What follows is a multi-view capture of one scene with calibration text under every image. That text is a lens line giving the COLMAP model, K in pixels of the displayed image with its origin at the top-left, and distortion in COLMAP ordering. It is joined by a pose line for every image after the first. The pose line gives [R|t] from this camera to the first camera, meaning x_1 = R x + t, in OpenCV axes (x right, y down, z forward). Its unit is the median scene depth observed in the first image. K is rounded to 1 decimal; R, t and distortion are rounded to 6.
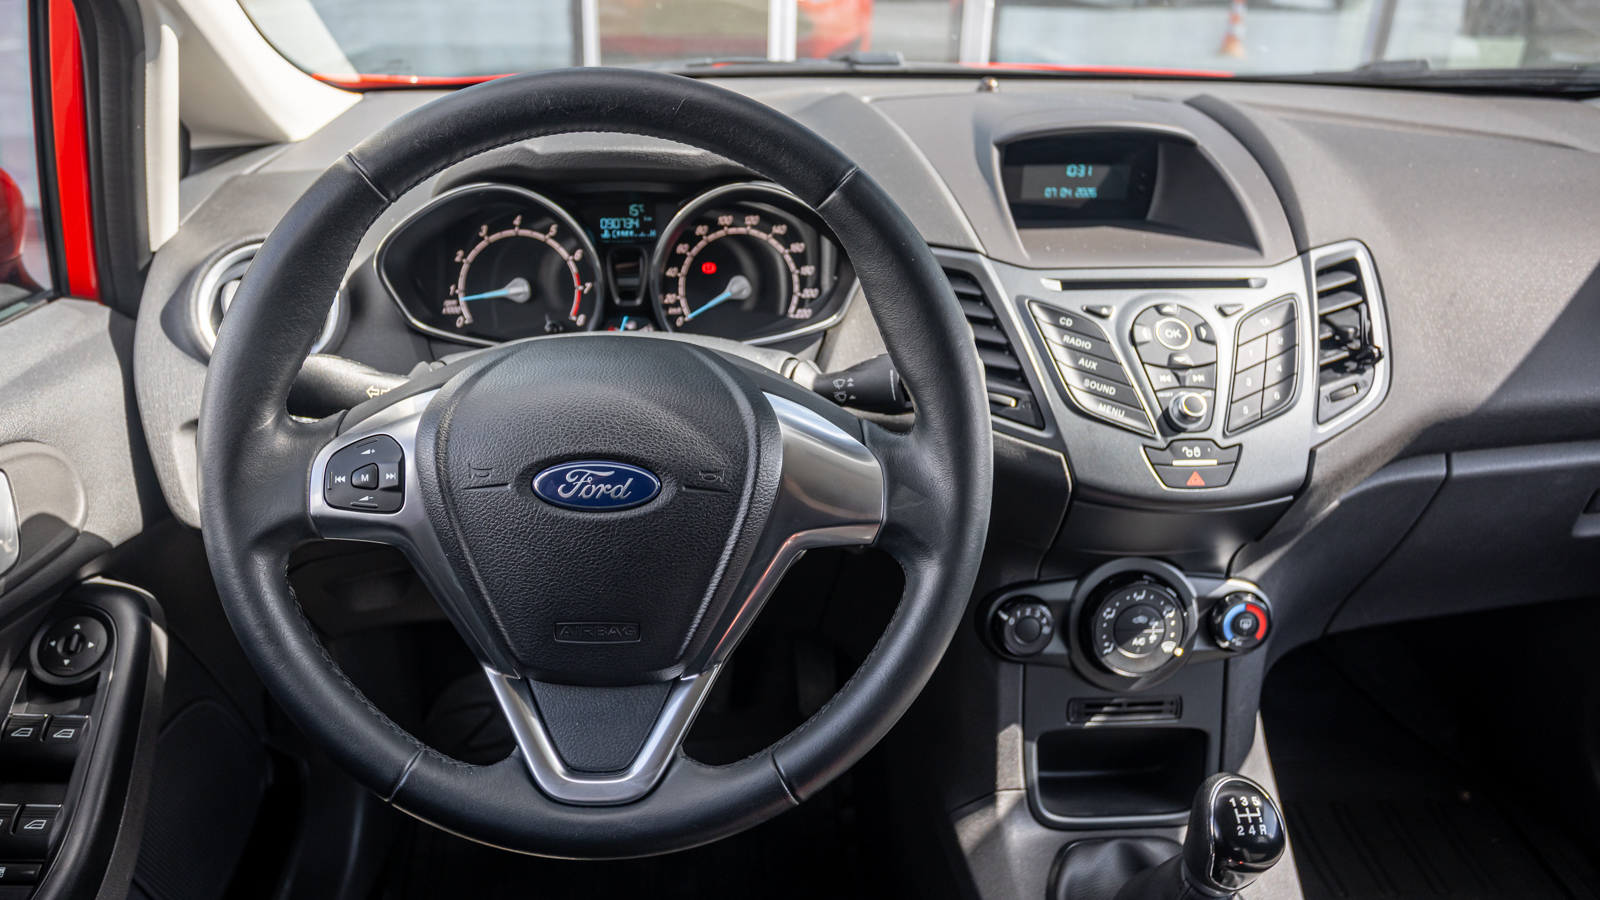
lens RADIAL K [[1161.2, 0, 732.6], [0, 1161.2, 424.8], [0, 0, 1]] dist [-0.037165, 0.039903]
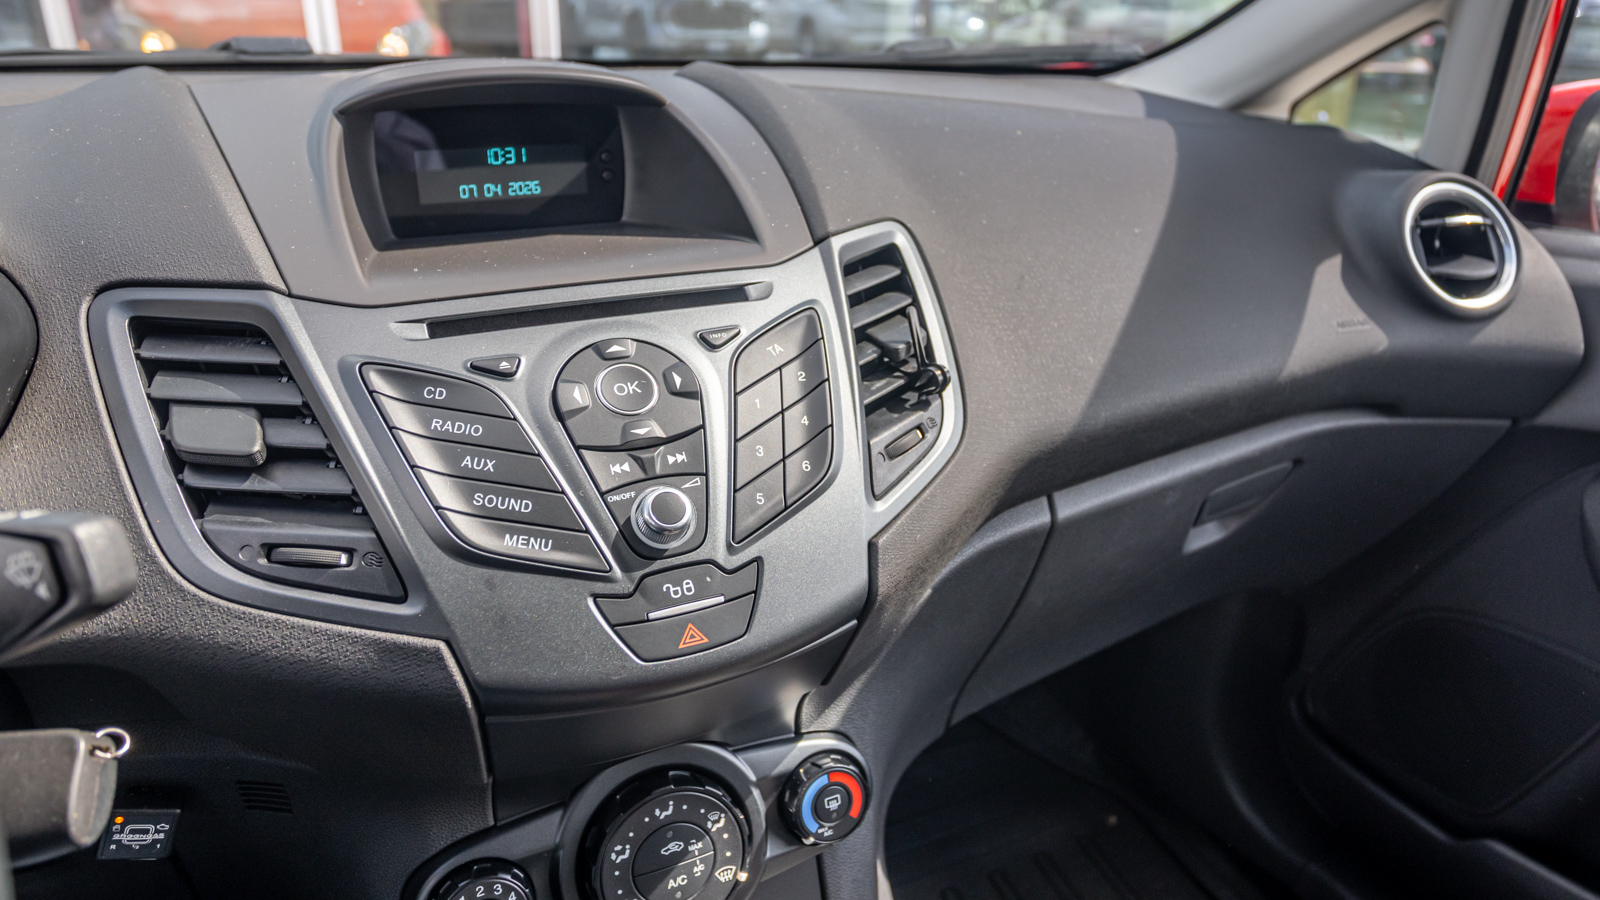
lens RADIAL K [[1054.5, 0, 873.2], [0, 1054.5, 420.5], [0, 0, 1]] dist [-0.058547, 0.045504]
pose [[0.904442, -0.144234, 0.401473, 0.269019], [0.160165, 0.987071, -0.006204, -0.038372], [-0.395387, 0.069913, 0.915850, 0.446617]]
